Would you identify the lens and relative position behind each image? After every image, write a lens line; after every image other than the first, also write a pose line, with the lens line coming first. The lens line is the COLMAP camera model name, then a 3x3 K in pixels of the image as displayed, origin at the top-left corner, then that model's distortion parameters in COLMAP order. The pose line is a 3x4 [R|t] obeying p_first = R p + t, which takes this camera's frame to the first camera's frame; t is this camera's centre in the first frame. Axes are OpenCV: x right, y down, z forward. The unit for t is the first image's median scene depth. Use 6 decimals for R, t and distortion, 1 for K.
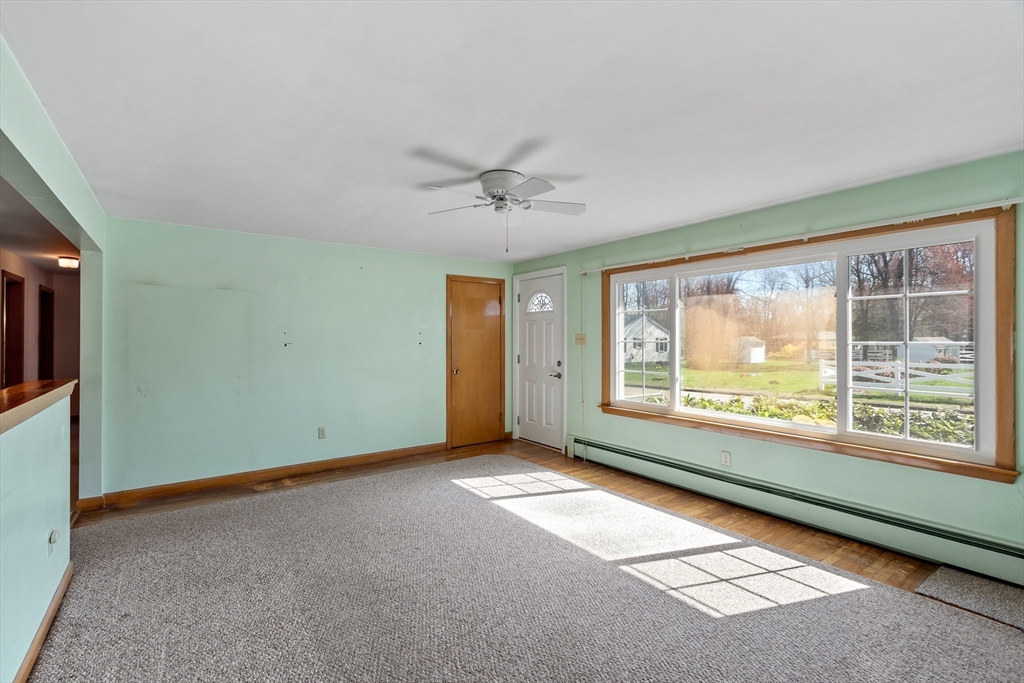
lens RADIAL K [[450.5, 0, 500.7], [0, 450.5, 340.0], [0, 0, 1]] dist [0.009310, -0.000634]
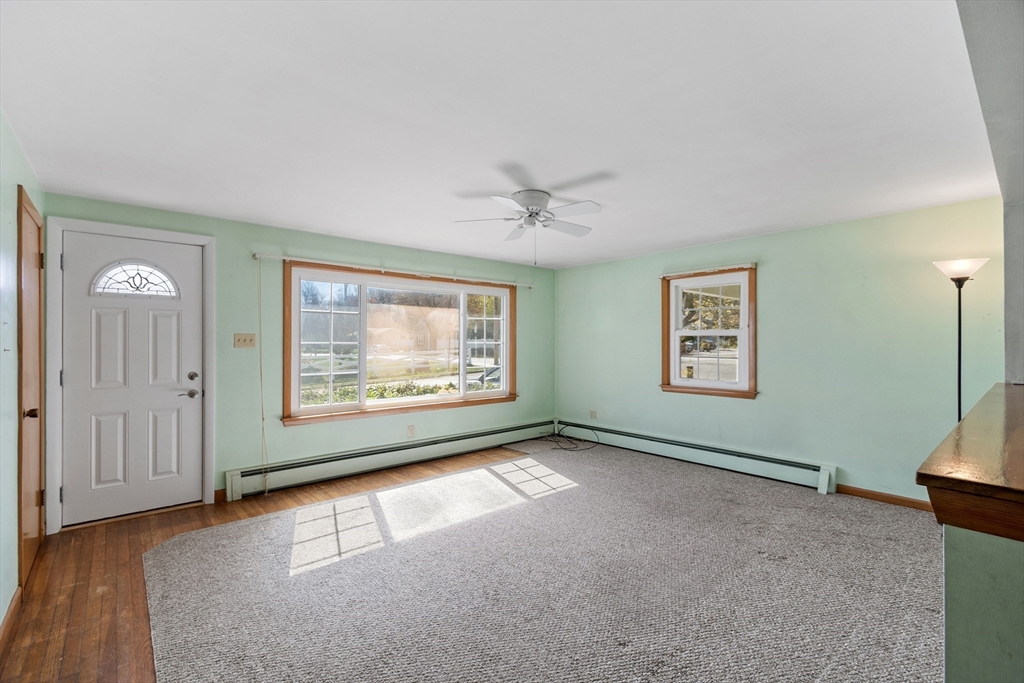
lens RADIAL K [[450.5, 0, 464.8], [0, 450.5, 337.4], [0, 0, 1]] dist [0.009310, -0.000634]
pose [[-0.039090, 0.007182, 0.999210, -0.730174], [-0.001218, 0.999973, -0.007235, -0.001621], [-0.999235, -0.001500, -0.039080, 0.791649]]
